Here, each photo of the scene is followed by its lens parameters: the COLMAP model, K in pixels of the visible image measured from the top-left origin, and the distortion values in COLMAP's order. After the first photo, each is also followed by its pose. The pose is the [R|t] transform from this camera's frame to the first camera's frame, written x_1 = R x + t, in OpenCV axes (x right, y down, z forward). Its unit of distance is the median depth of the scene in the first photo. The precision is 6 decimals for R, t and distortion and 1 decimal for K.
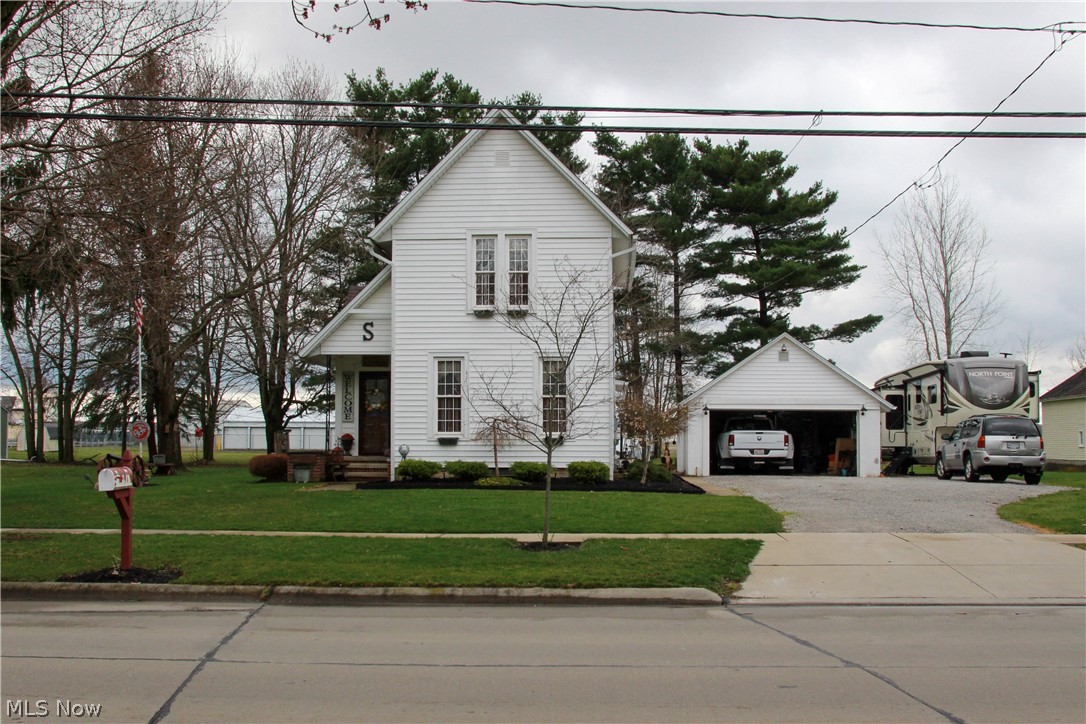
lens RADIAL K [[1219.1, 0, 543.0], [0, 1219.1, 362.0], [0, 0, 1]] dist [-0.059949, -0.044282]
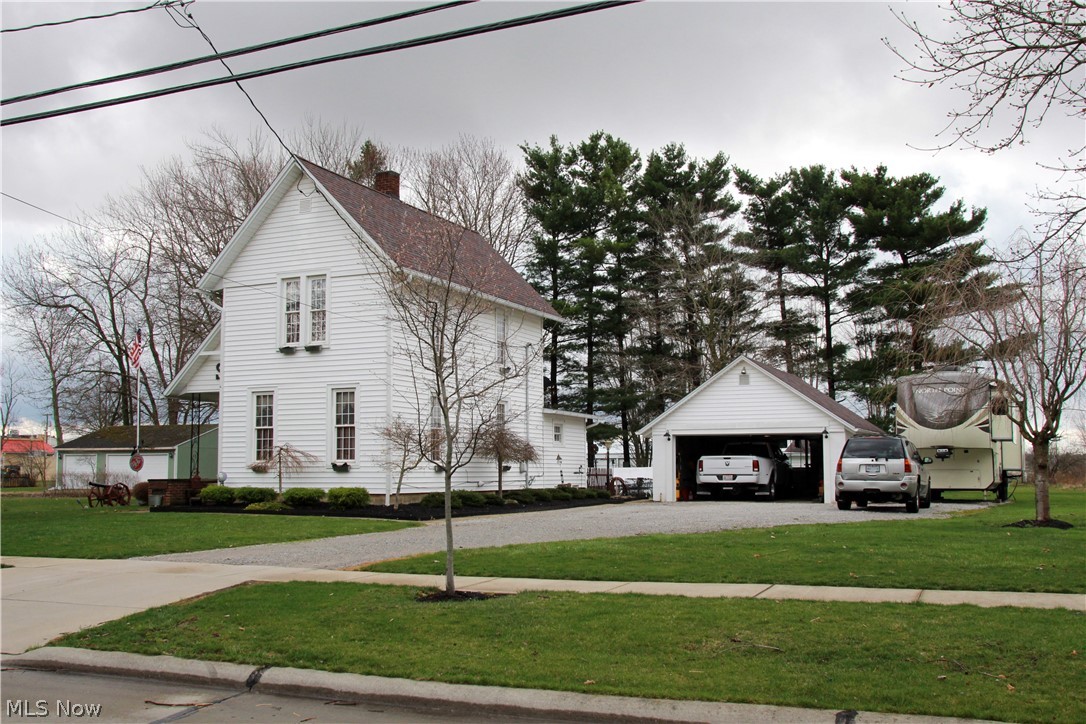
lens RADIAL K [[1081.2, 0, 543.0], [0, 1081.2, 362.0], [0, 0, 1]] dist [-0.060803, -0.002763]
pose [[0.937807, -0.042722, -0.344517, 0.368097], [0.030671, 0.998715, -0.040355, 0.012045], [0.345799, 0.027278, 0.937912, 0.136067]]
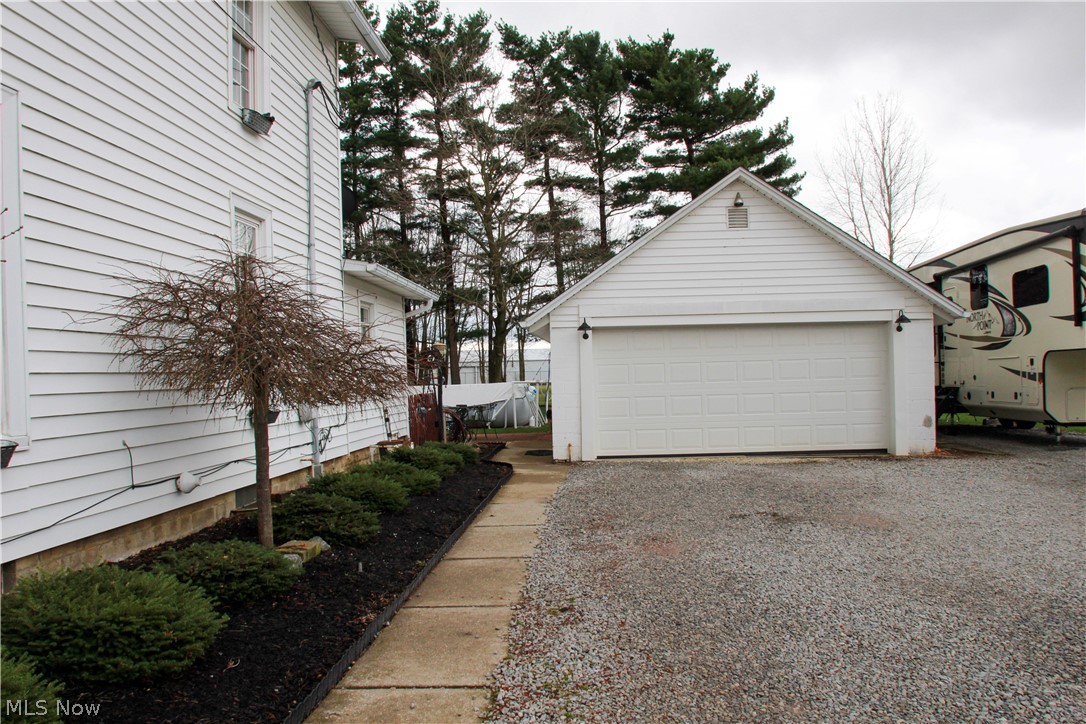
lens RADIAL K [[852.5, 0, 512.1], [0, 852.5, 339.8], [0, 0, 1]] dist [0.002215, 0.001693]
pose [[0.998733, -0.029216, -0.040971, 0.126176], [0.030320, 0.999187, 0.026574, 0.035349], [0.040162, -0.027783, 0.998807, 0.688096]]
